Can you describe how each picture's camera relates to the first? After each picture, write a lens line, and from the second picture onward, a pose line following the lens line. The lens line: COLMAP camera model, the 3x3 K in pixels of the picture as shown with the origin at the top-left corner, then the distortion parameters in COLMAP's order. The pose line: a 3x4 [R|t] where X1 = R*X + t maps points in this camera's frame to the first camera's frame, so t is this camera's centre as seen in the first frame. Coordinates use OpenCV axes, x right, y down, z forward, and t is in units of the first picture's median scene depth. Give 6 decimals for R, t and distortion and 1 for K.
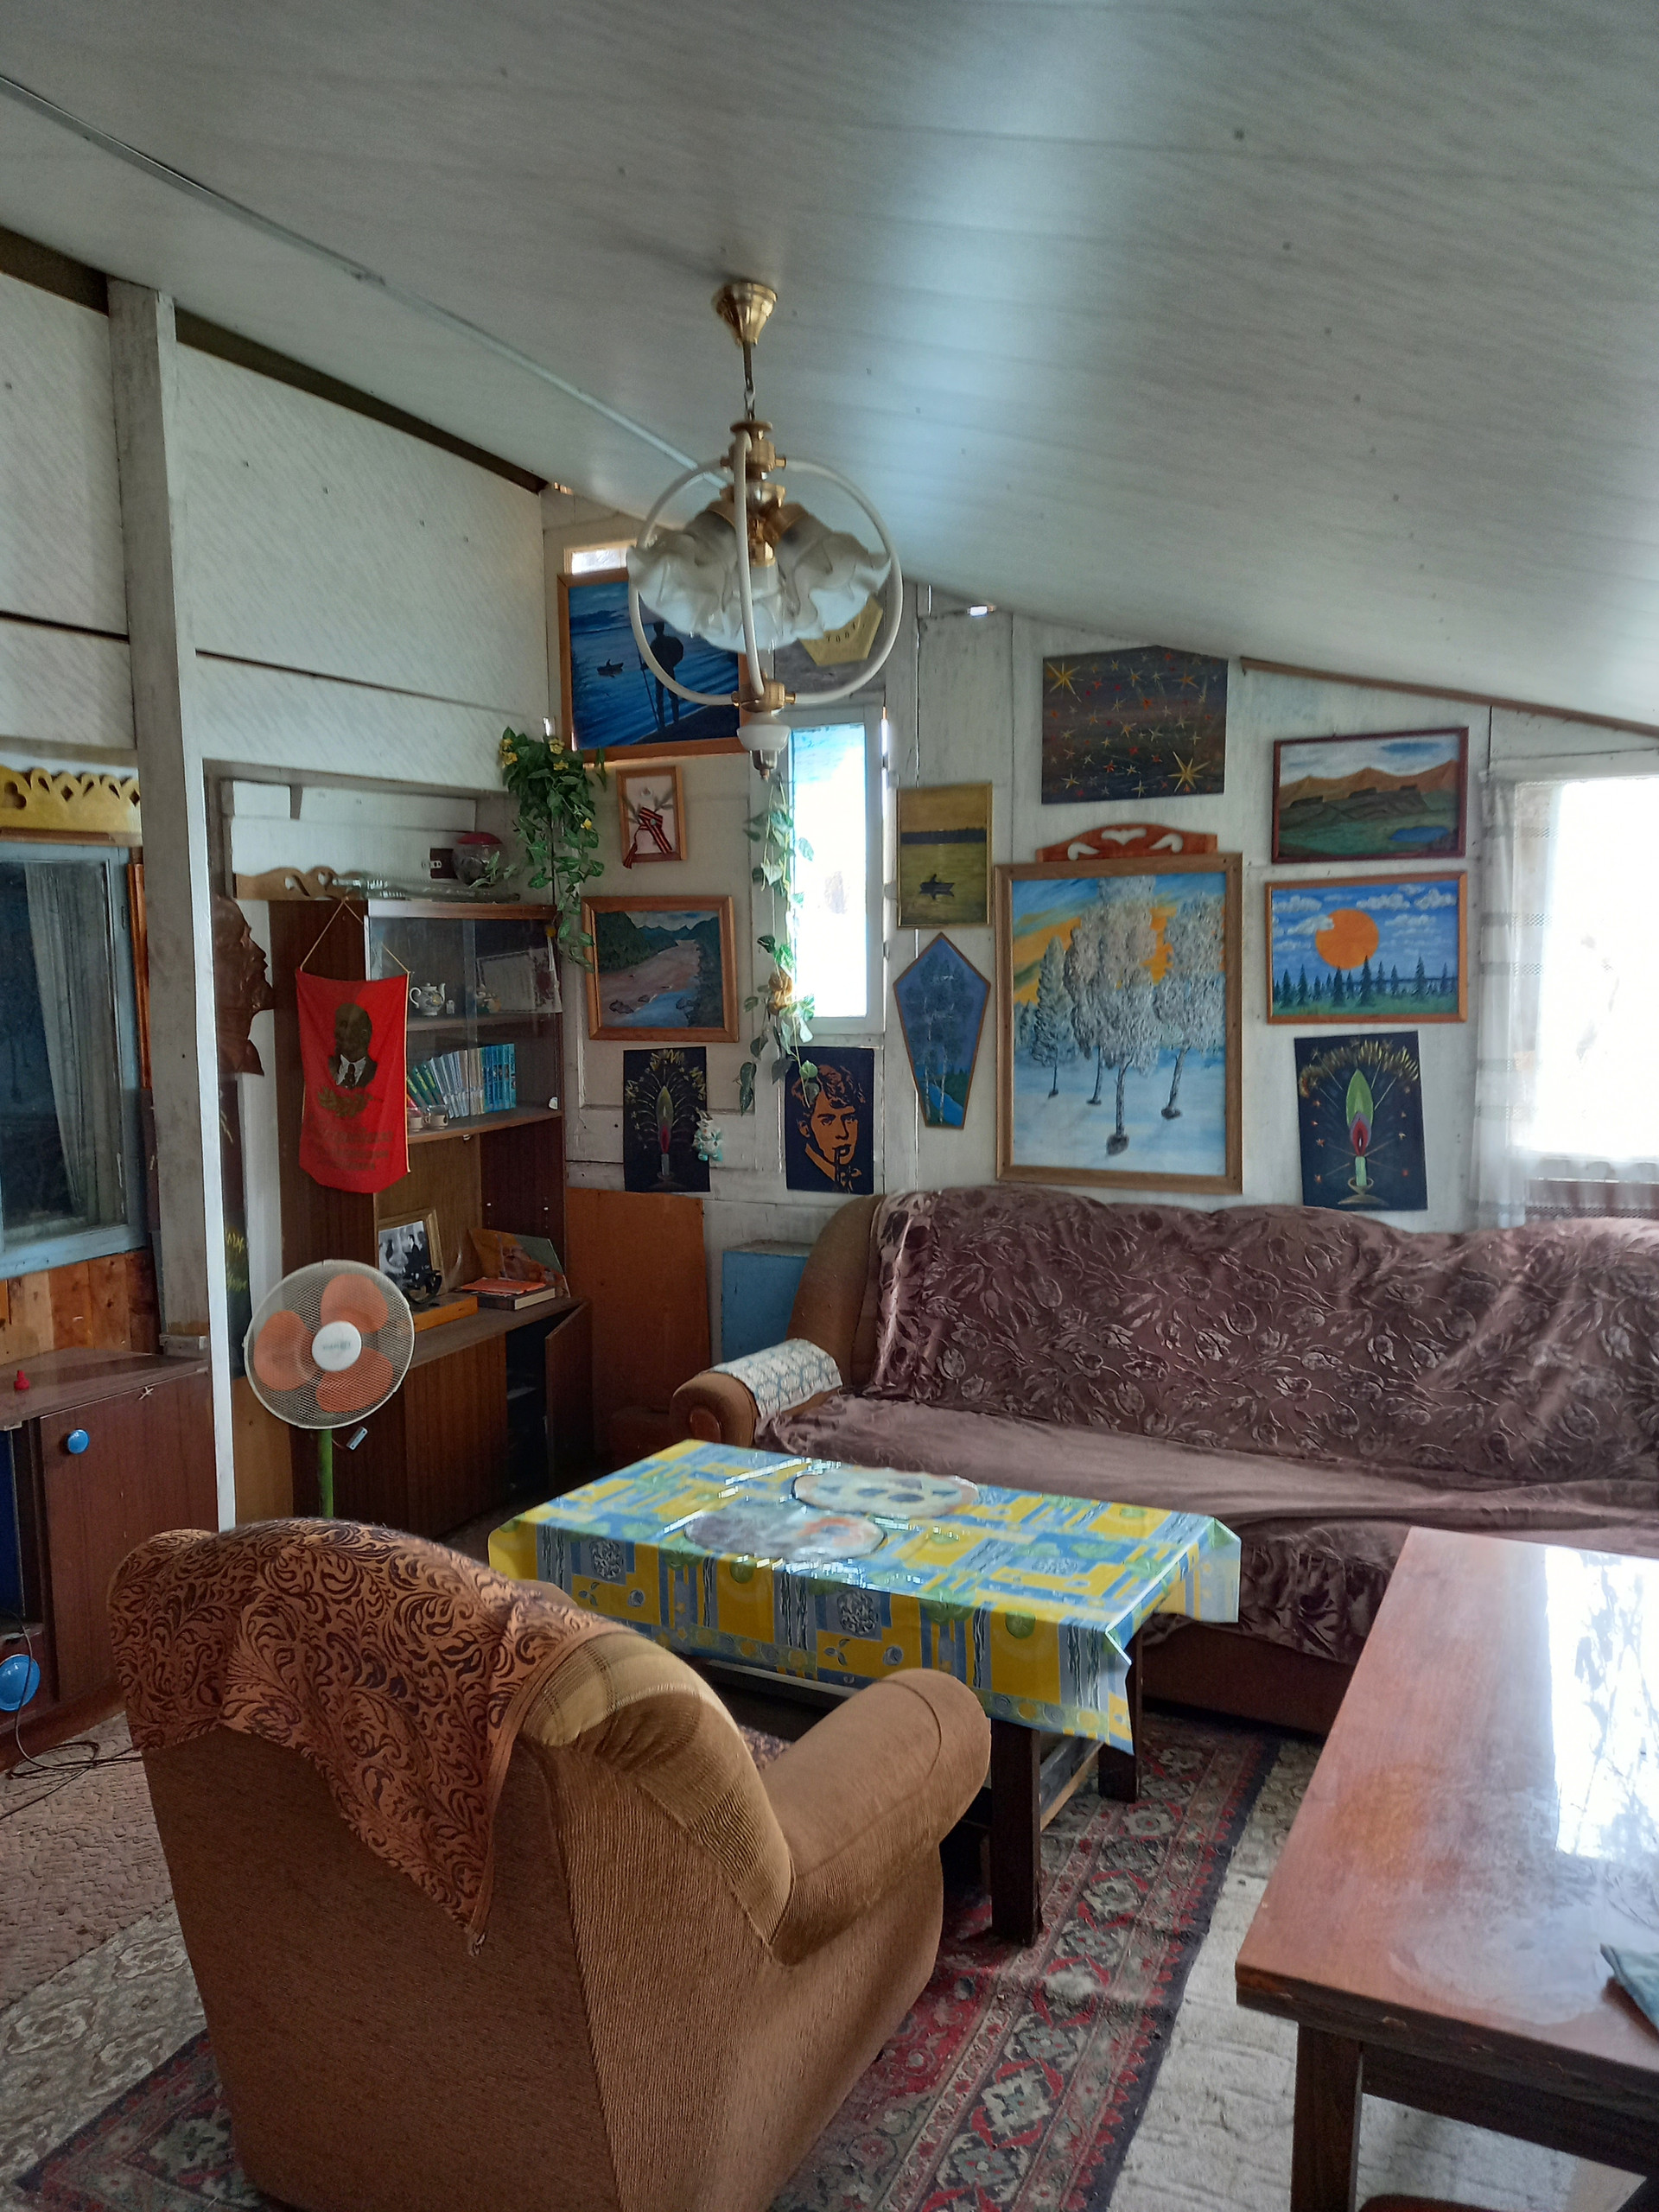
lens RADIAL K [[1647.8, 0, 828.9], [0, 1647.8, 1104.4], [0, 0, 1]] dist [0.050905, -0.011446]
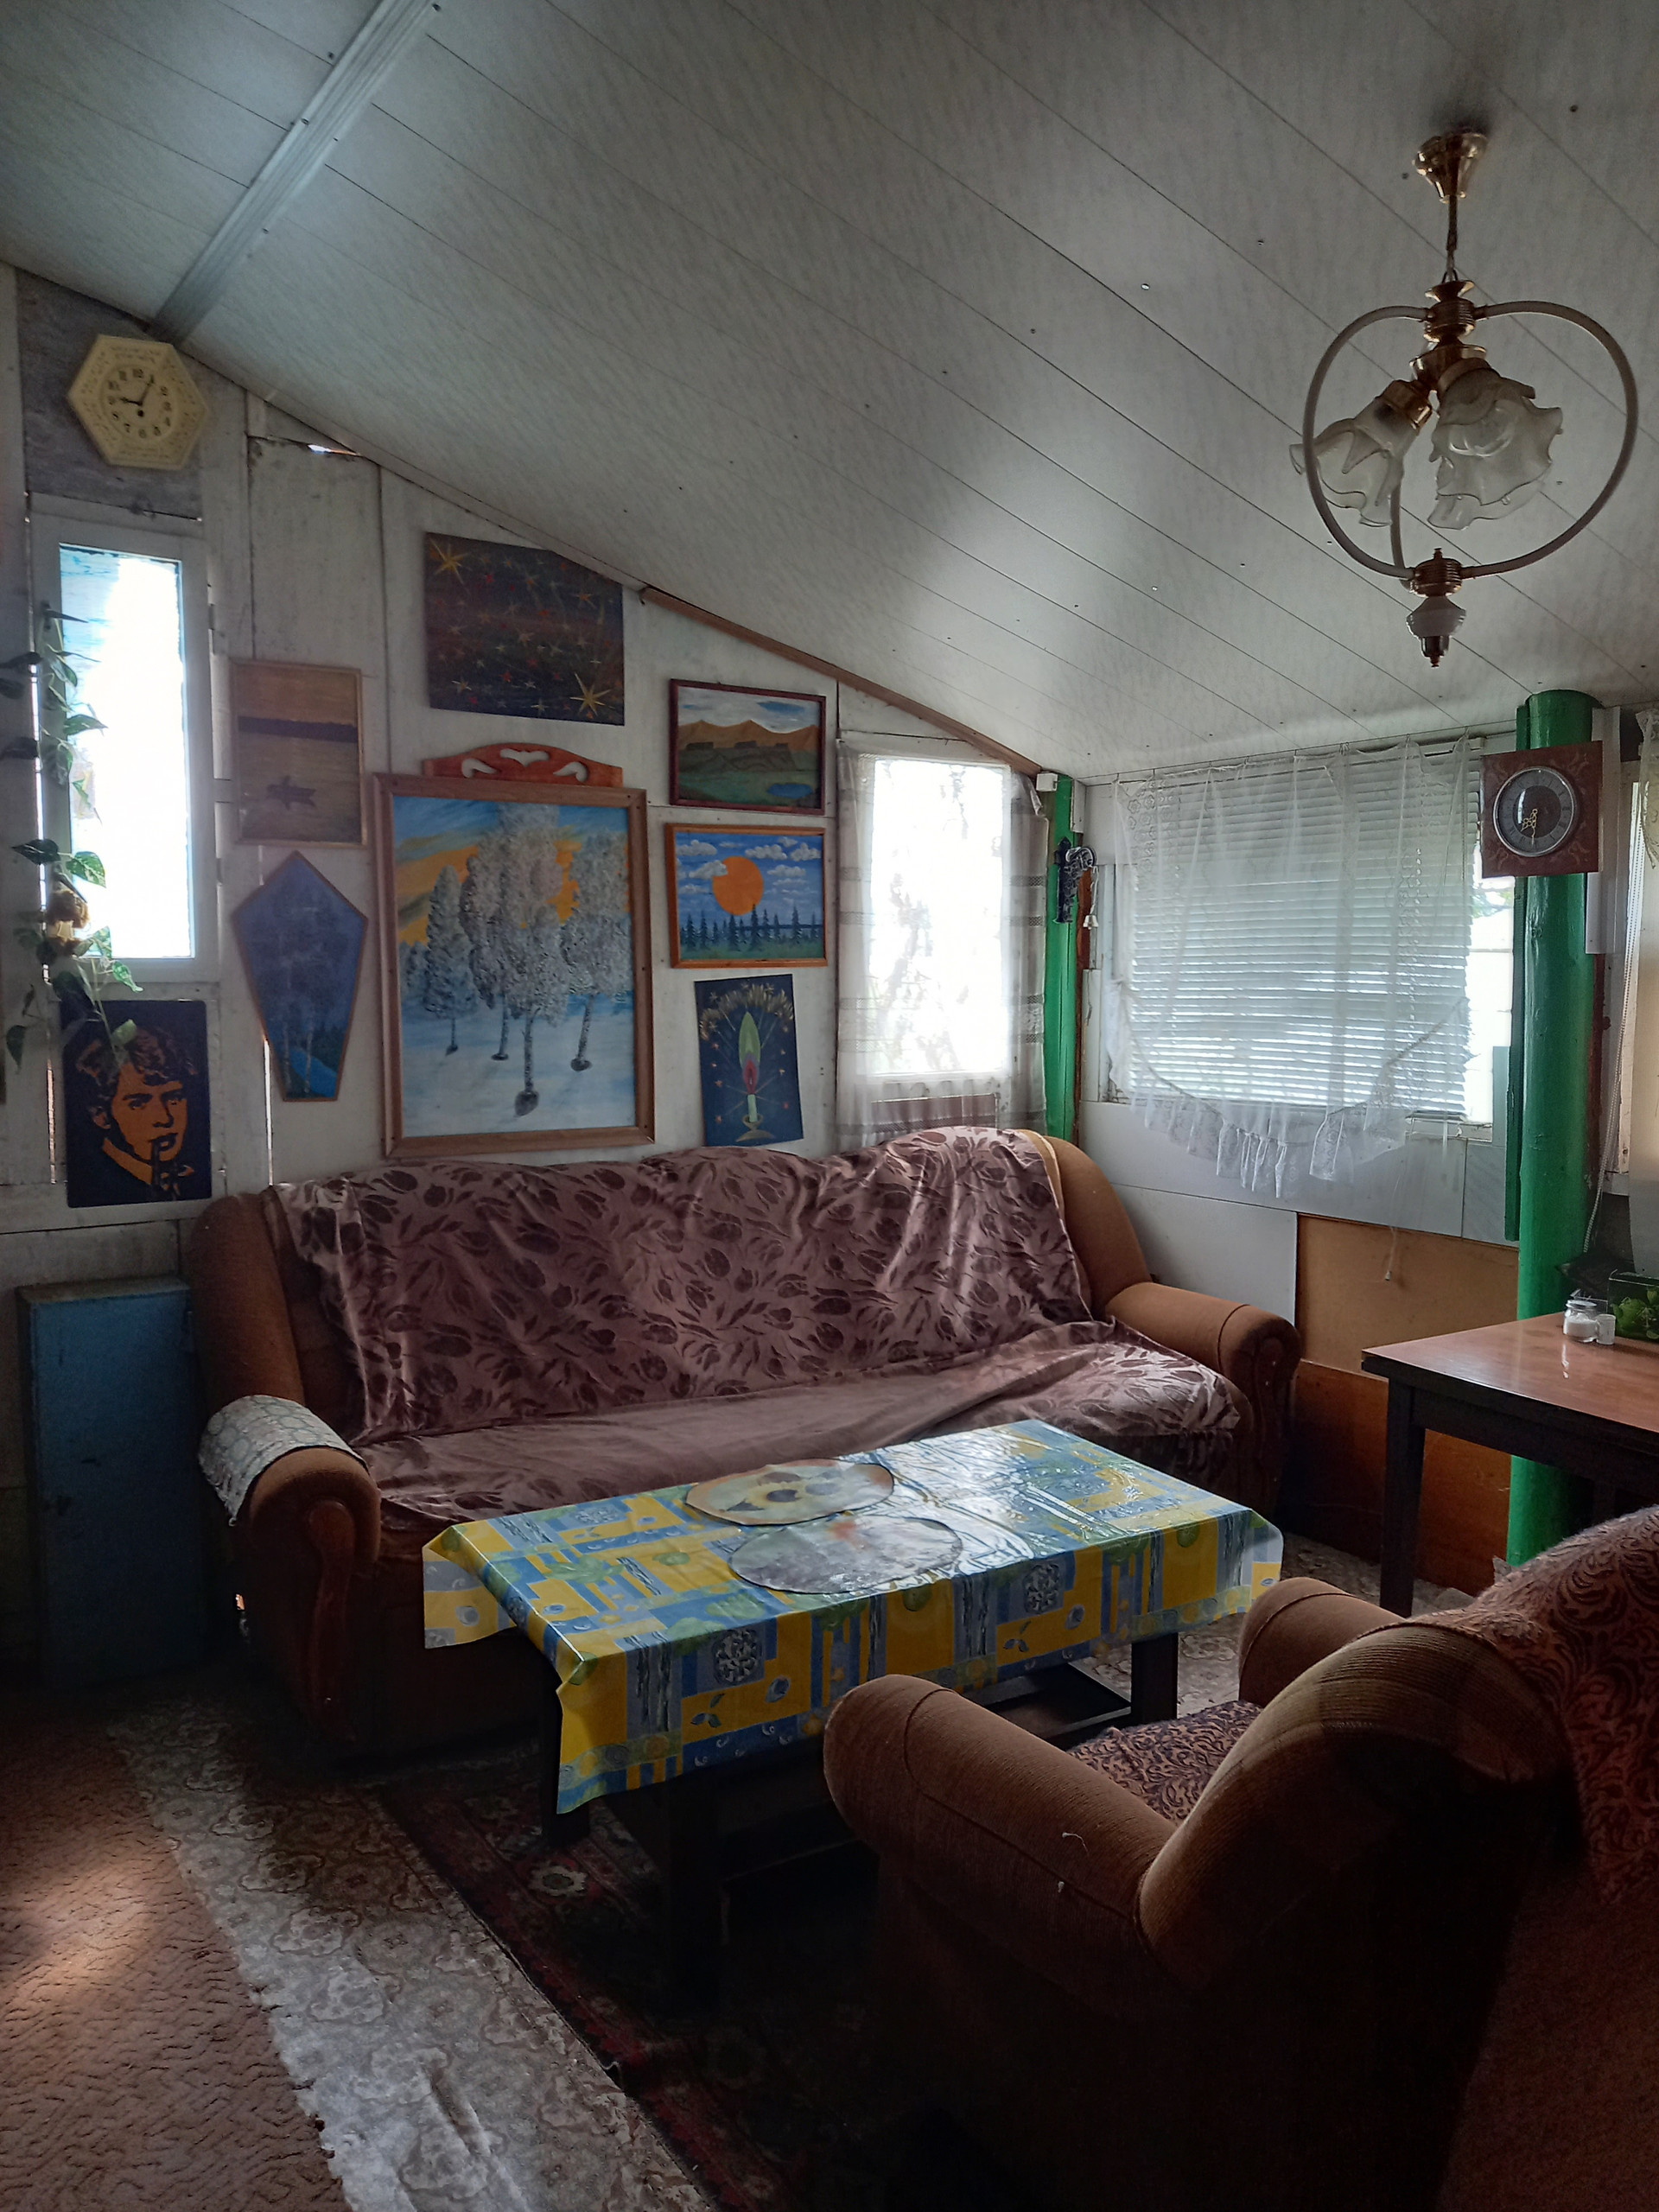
lens RADIAL K [[1647.8, 0, 827.8], [0, 1647.8, 1111.3], [0, 0, 1]] dist [0.050905, -0.011446]
pose [[0.503879, -0.067639, 0.861122, -0.525788], [0.059370, 0.997284, 0.043594, -0.000433], [-0.861732, 0.029159, 0.506526, 0.411161]]
